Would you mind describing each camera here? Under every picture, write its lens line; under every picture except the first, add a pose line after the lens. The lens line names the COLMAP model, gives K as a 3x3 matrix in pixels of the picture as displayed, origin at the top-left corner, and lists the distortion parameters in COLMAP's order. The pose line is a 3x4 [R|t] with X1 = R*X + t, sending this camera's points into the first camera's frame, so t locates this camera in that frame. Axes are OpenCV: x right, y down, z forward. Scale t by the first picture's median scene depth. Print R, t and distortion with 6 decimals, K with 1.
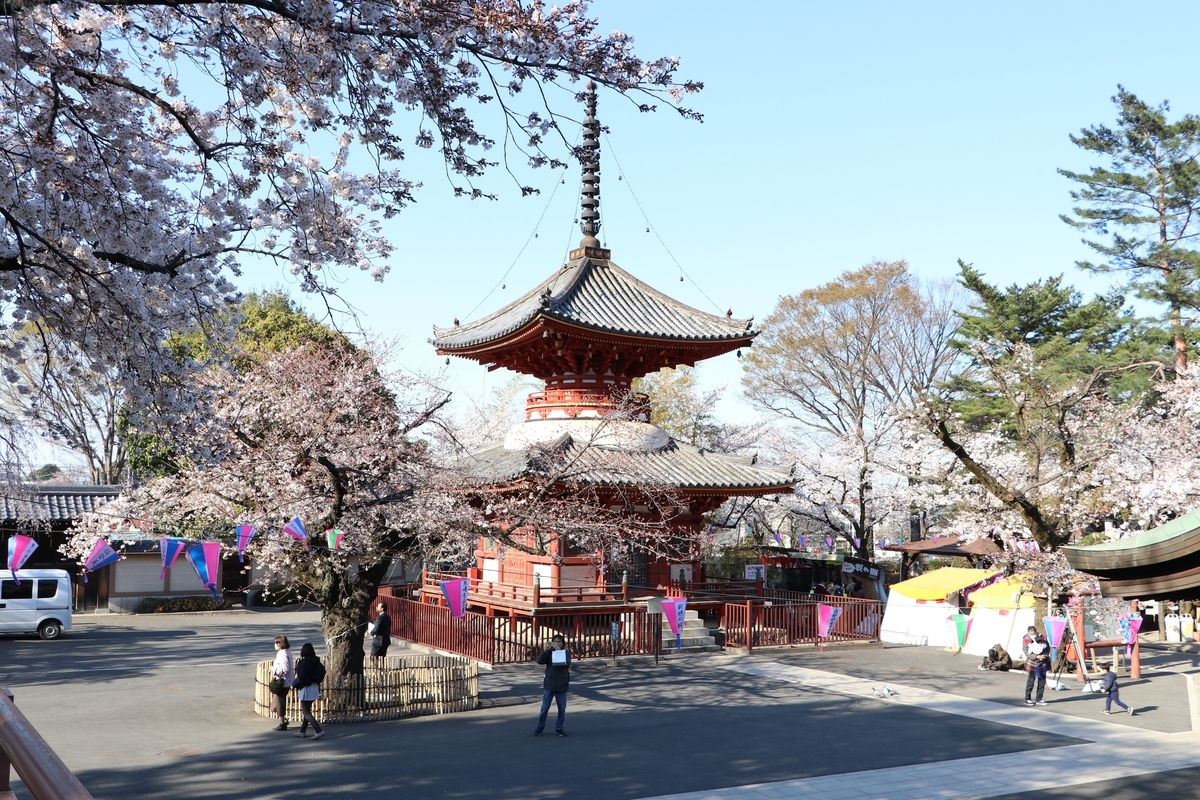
lens RADIAL K [[1287.6, 0, 600.0], [0, 1287.6, 400.0], [0, 0, 1]] dist [0.019091, 0.021419]
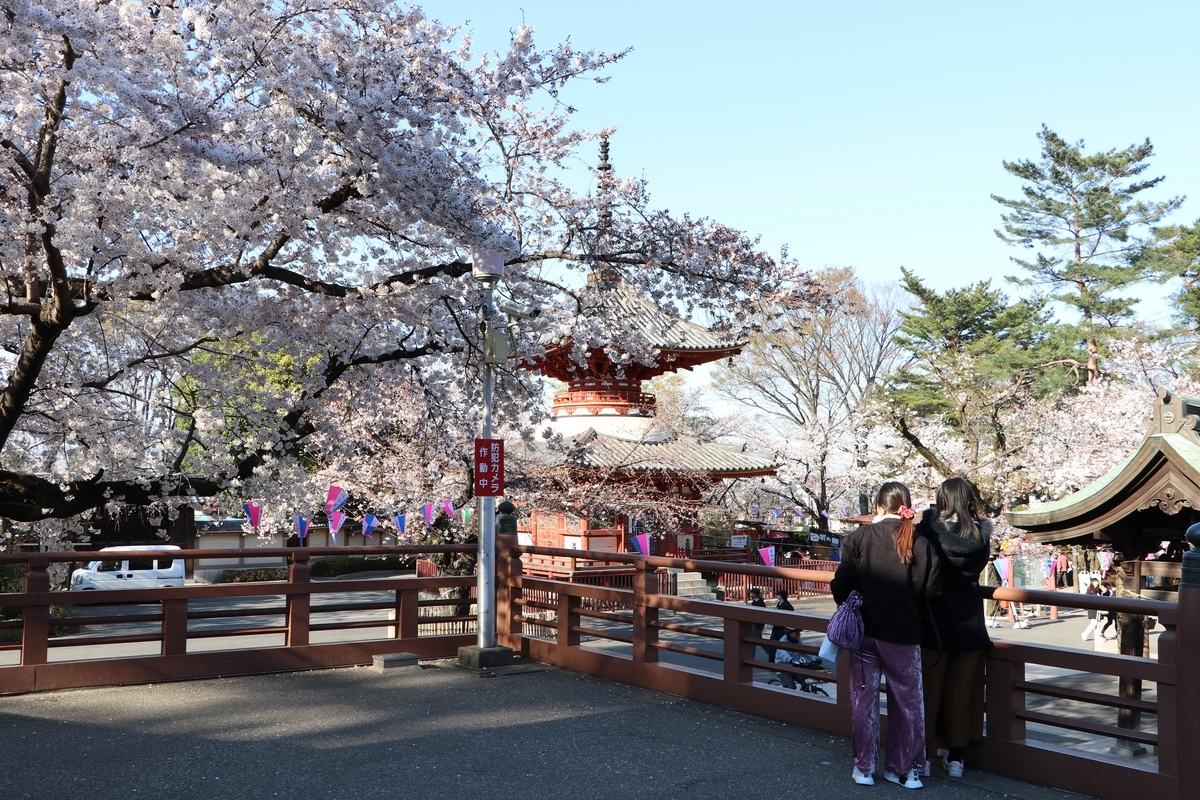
lens RADIAL K [[1264.6, 0, 601.4], [0, 1264.6, 409.0], [0, 0, 1]] dist [-0.001380, 0.342570]
pose [[0.998786, -0.008060, 0.048601, -0.057762], [0.007013, 0.999741, 0.021673, -0.013661], [-0.048763, -0.021306, 0.998583, -0.144614]]
